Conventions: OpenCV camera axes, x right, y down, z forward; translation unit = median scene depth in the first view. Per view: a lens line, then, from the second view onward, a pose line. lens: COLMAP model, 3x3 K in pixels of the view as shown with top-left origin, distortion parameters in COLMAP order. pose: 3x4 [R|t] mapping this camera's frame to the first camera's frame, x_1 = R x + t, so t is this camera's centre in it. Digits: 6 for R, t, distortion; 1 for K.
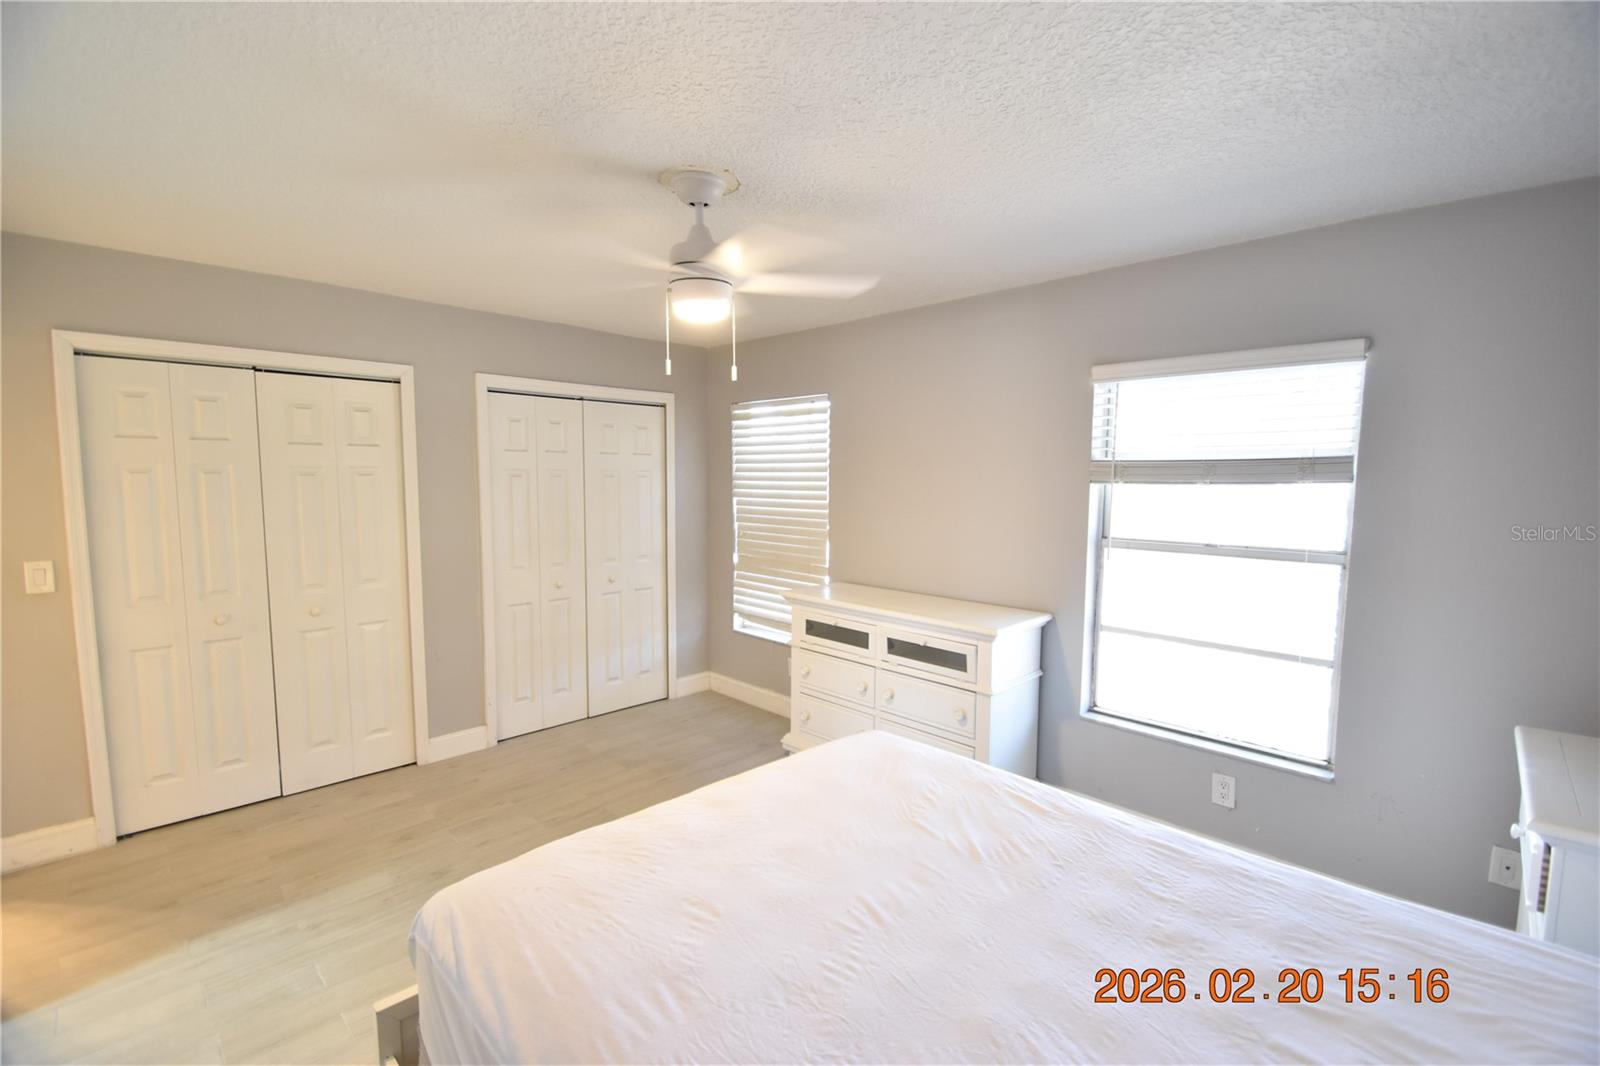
lens RADIAL K [[701.2, 0, 797.5], [0, 701.2, 538.4], [0, 0, 1]] dist [-0.002746, -0.000765]
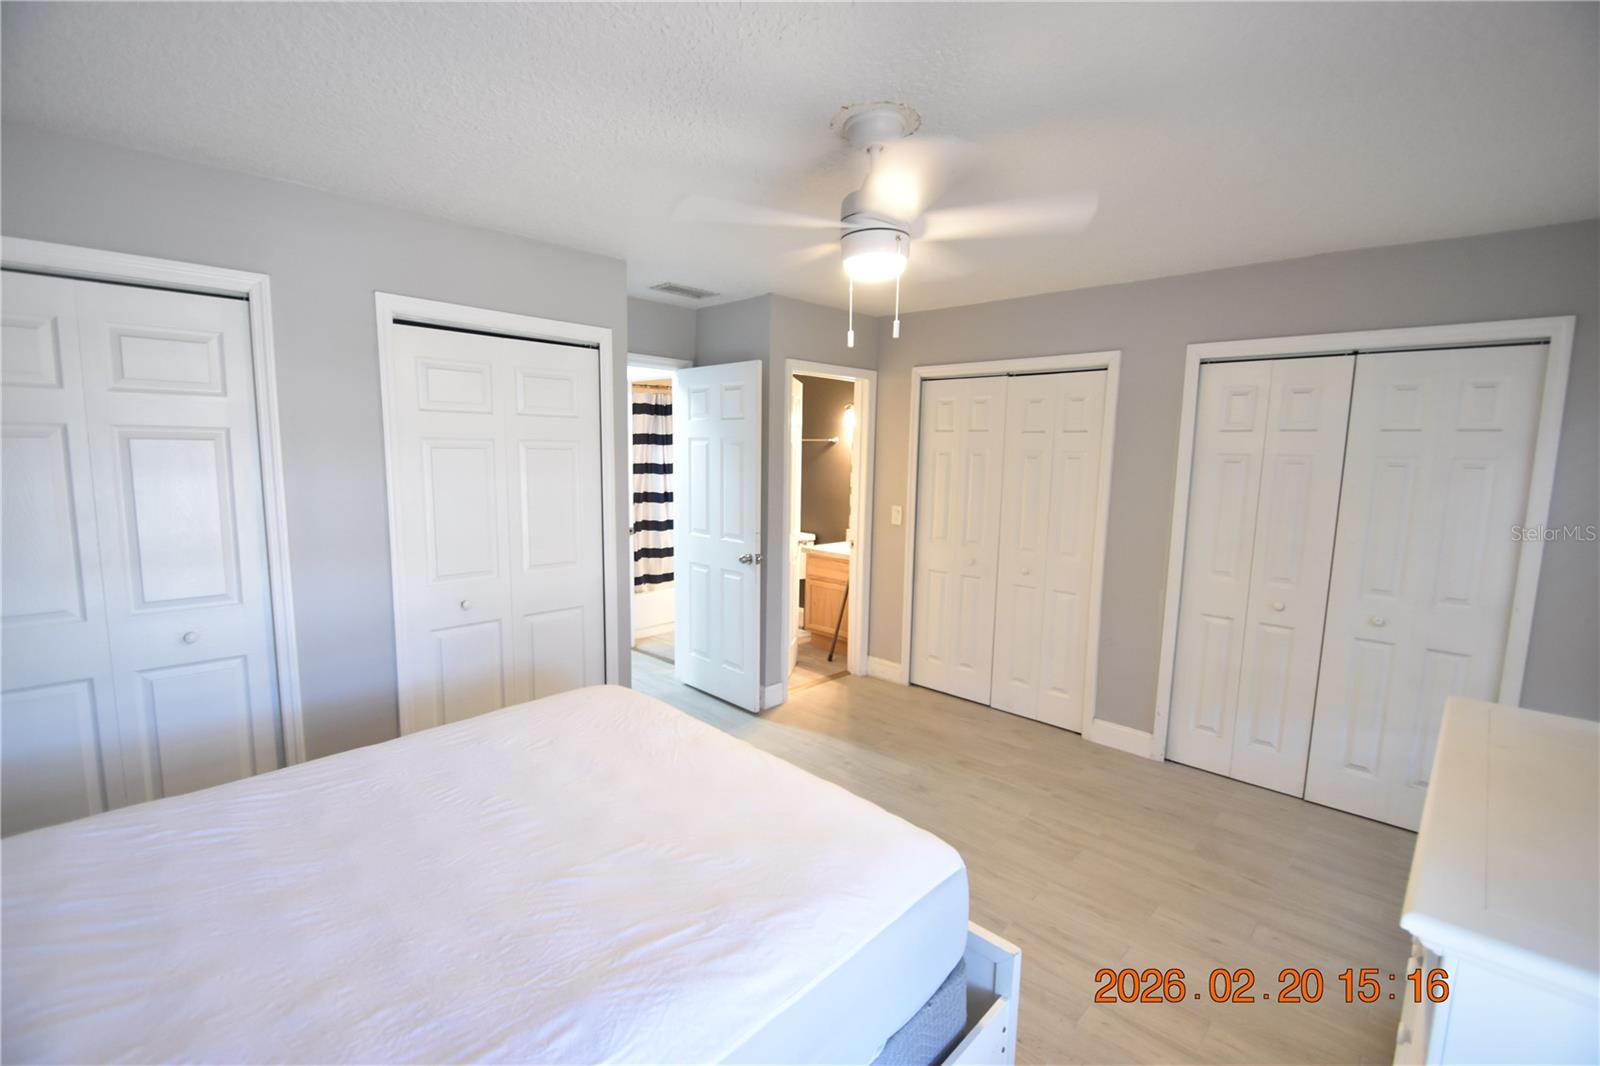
lens RADIAL K [[701.2, 0, 797.5], [0, 701.2, 538.4], [0, 0, 1]] dist [-0.002746, -0.000765]
pose [[0.013525, 0.115561, -0.993208, 0.555292], [-0.109637, 0.987481, 0.113402, -0.049919], [0.993880, 0.107359, 0.026025, 0.635804]]
